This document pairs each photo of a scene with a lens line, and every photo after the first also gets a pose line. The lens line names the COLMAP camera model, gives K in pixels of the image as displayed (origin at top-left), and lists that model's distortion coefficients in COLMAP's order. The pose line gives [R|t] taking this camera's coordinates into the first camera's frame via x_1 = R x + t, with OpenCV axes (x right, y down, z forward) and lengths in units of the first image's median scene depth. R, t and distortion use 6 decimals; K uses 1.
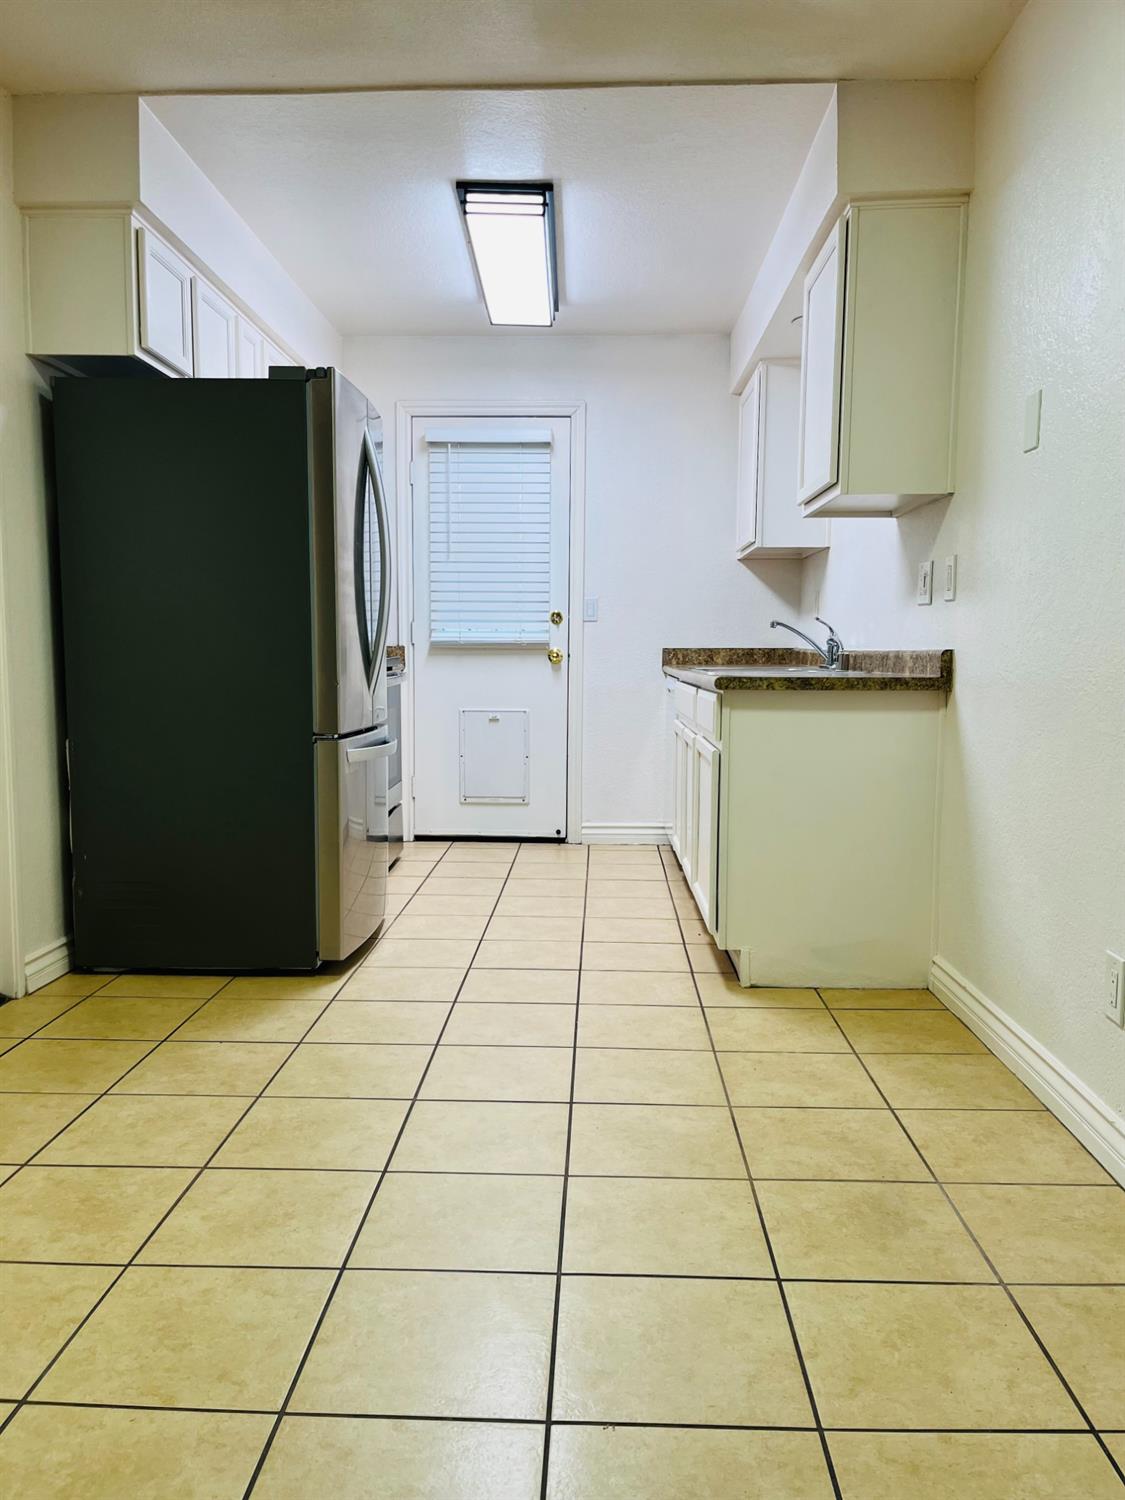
lens RADIAL K [[1141.3, 0, 559.4], [0, 1141.3, 748.9], [0, 0, 1]] dist [0.076670, -0.114459]
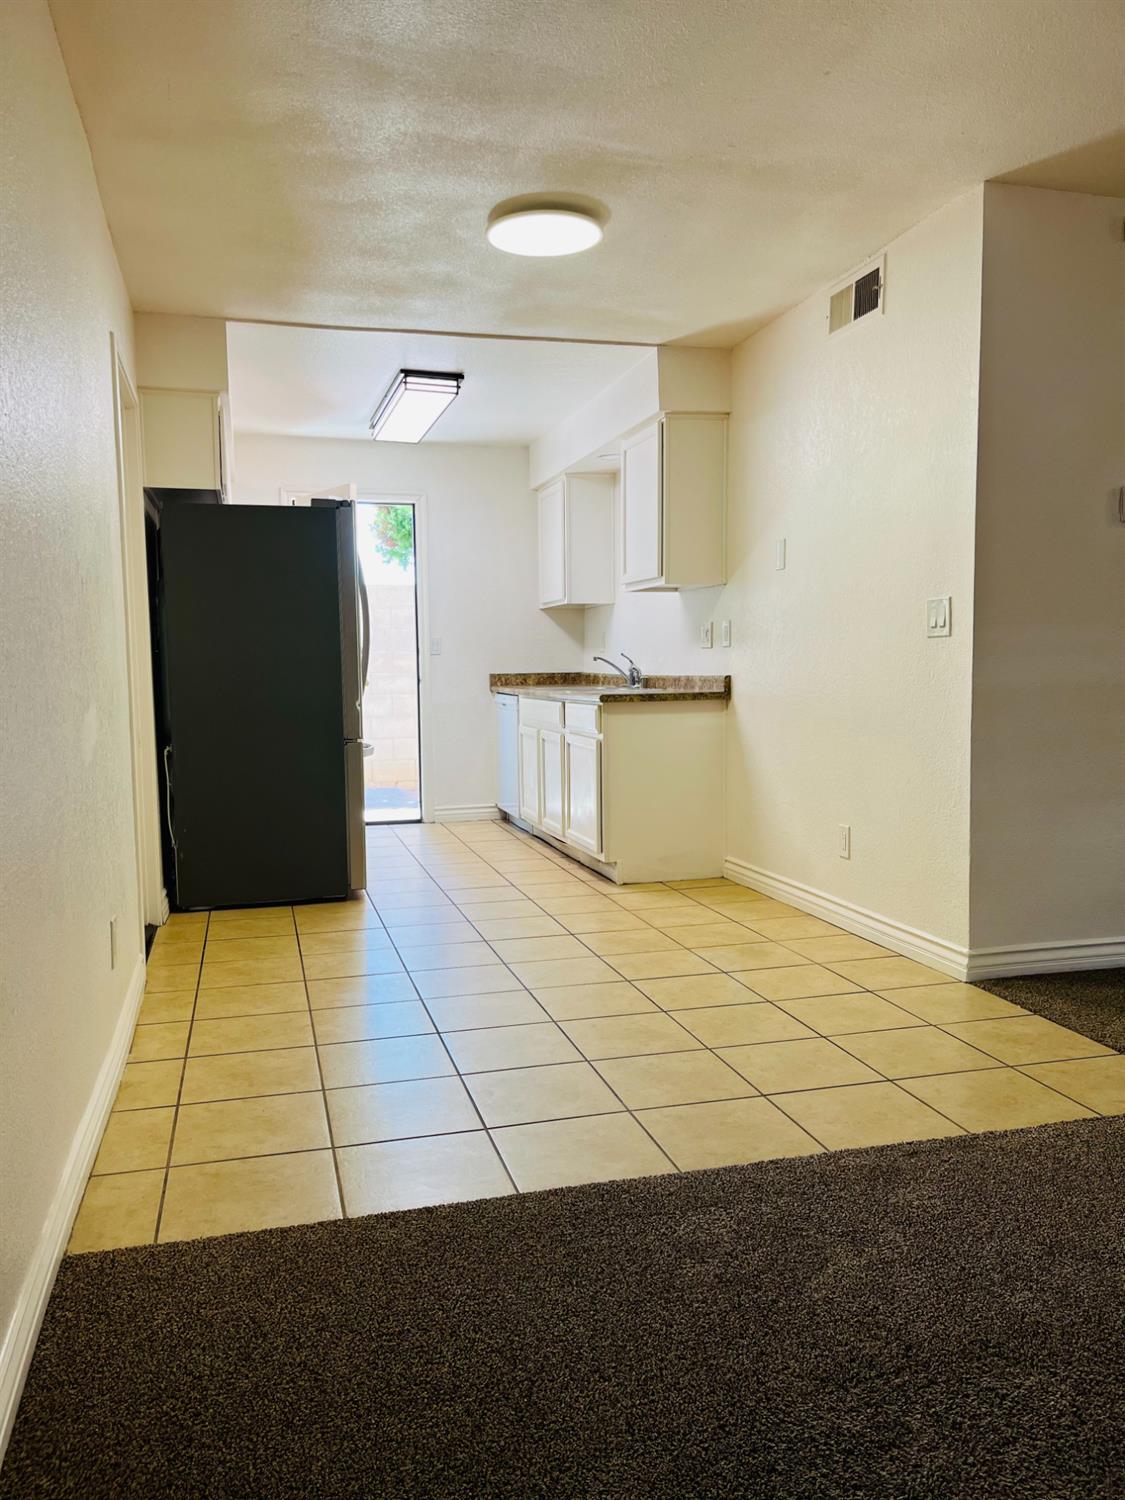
lens RADIAL K [[1141.3, 0, 546.9], [0, 1141.3, 745.4], [0, 0, 1]] dist [0.076670, -0.114459]
pose [[0.956259, -0.038529, 0.289973, -0.394937], [0.043374, 0.999006, -0.010297, 0.022215], [-0.289288, 0.022424, 0.956979, -0.519148]]
